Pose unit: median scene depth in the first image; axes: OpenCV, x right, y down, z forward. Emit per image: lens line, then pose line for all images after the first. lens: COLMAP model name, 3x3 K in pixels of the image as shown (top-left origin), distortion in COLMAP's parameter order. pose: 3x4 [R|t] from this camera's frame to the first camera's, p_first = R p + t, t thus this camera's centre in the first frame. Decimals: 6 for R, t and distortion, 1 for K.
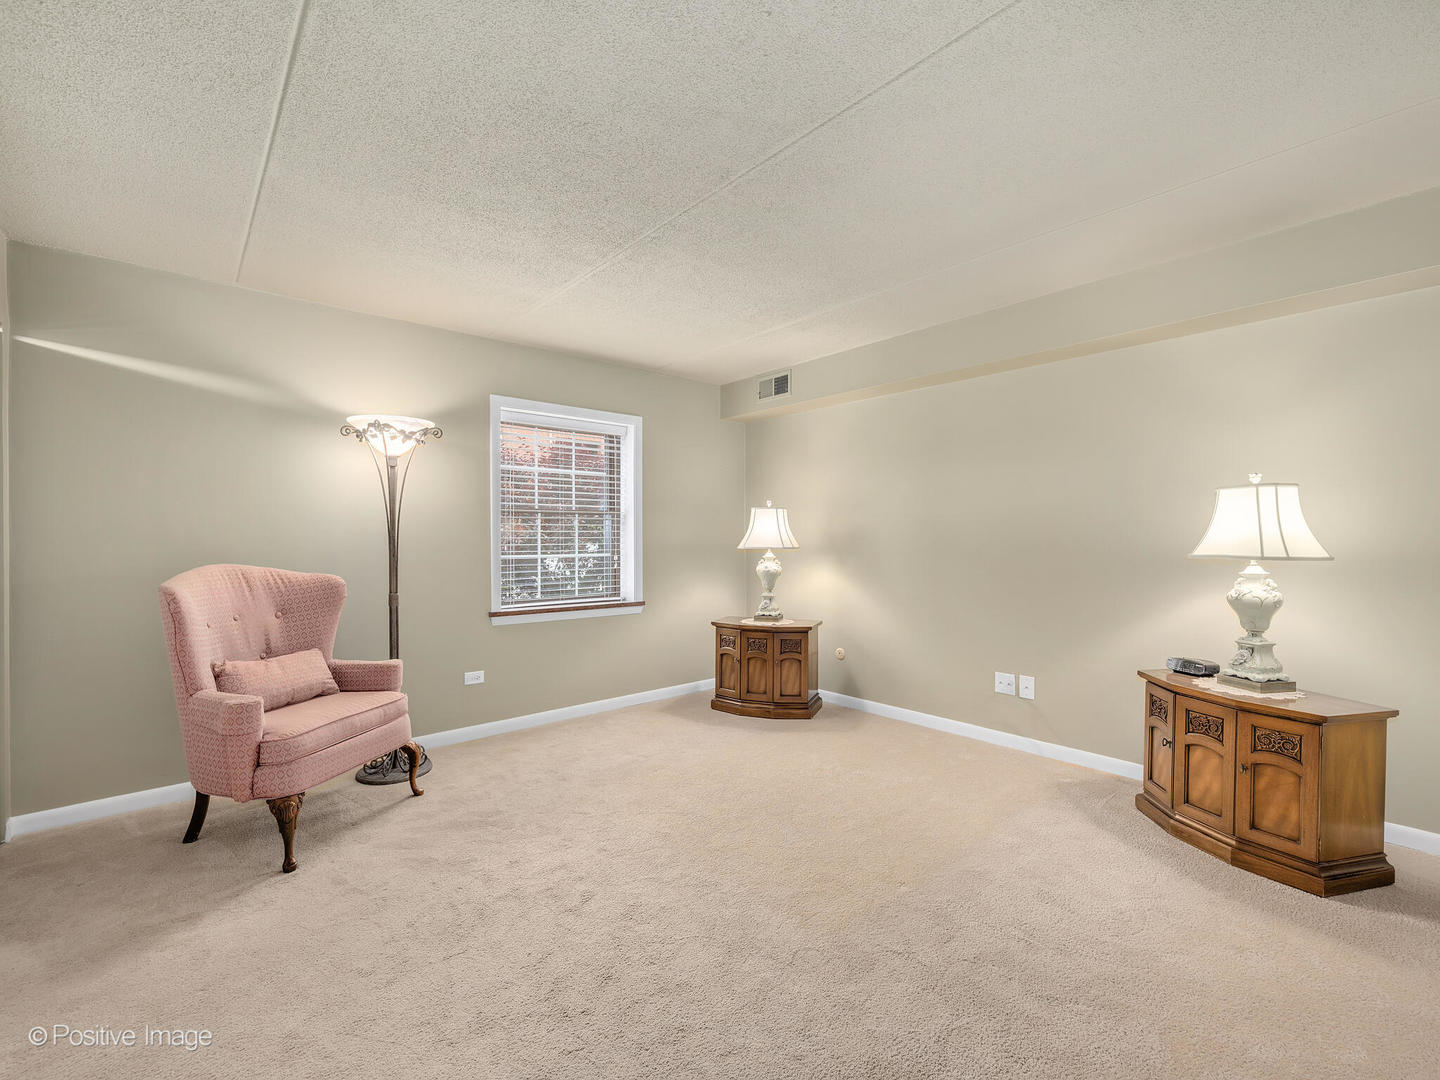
lens RADIAL K [[629.0, 0, 726.0], [0, 629.0, 543.3], [0, 0, 1]] dist [-0.001849, 0.000031]
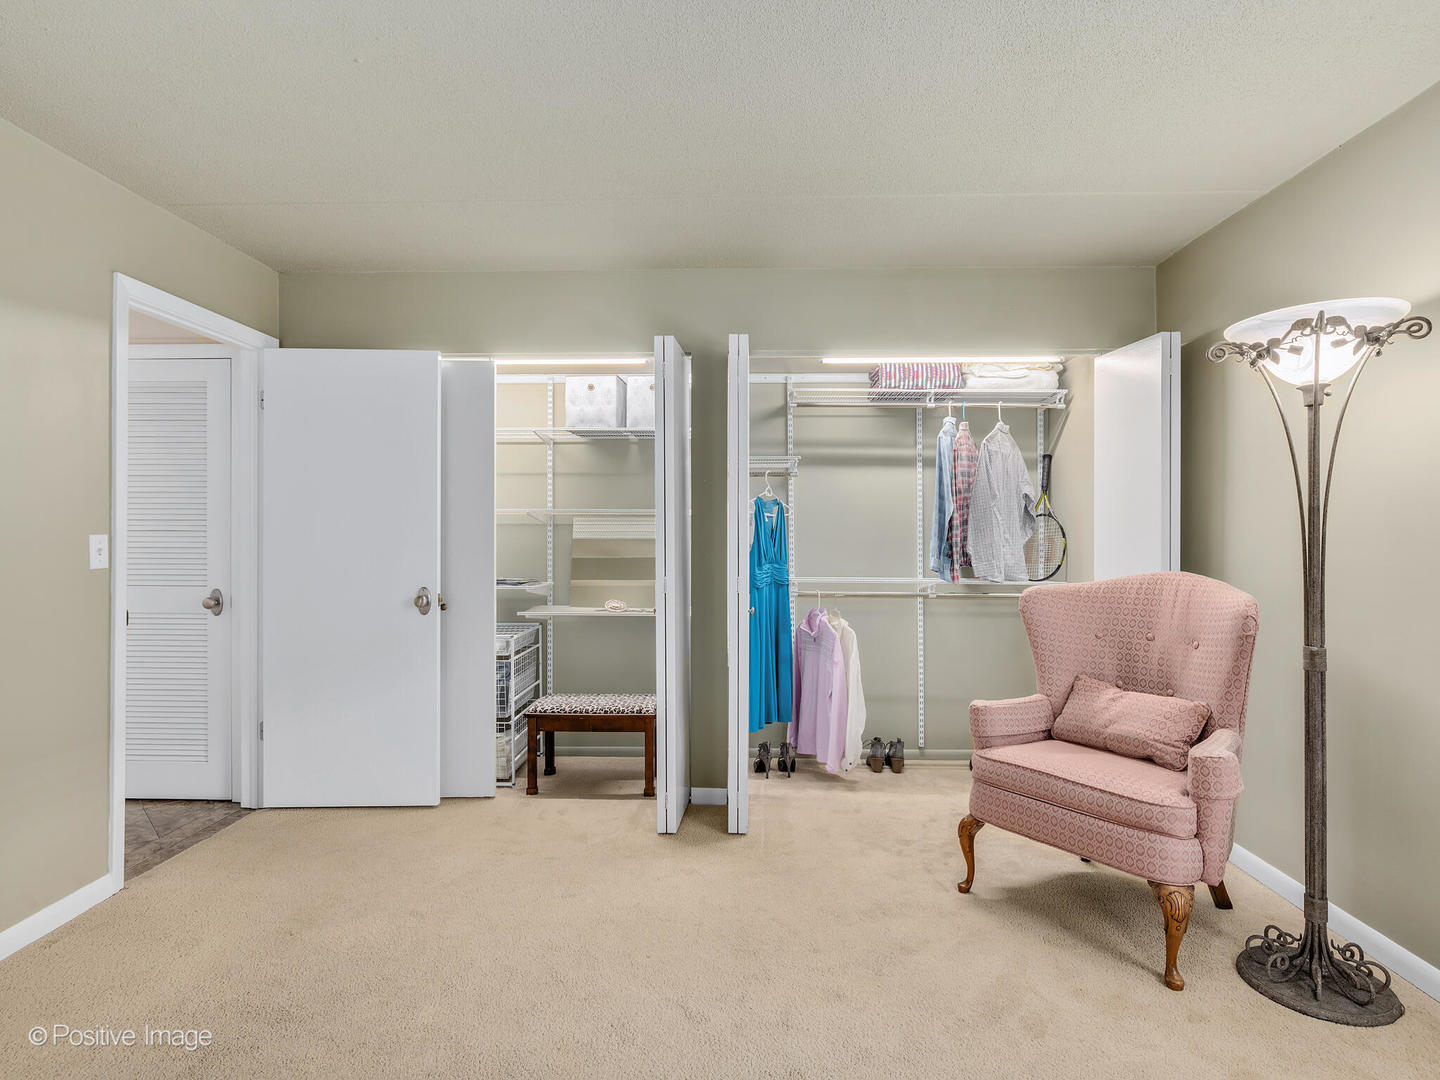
lens RADIAL K [[735.2, 0, 720.0], [0, 735.2, 540.0], [0, 0, 1]] dist [-0.003643, -0.000565]
pose [[-0.675865, -0.000905, -0.737025, 0.281160], [-0.012251, 0.999875, 0.010006, -0.011501], [0.736924, 0.015792, -0.675791, 1.113038]]
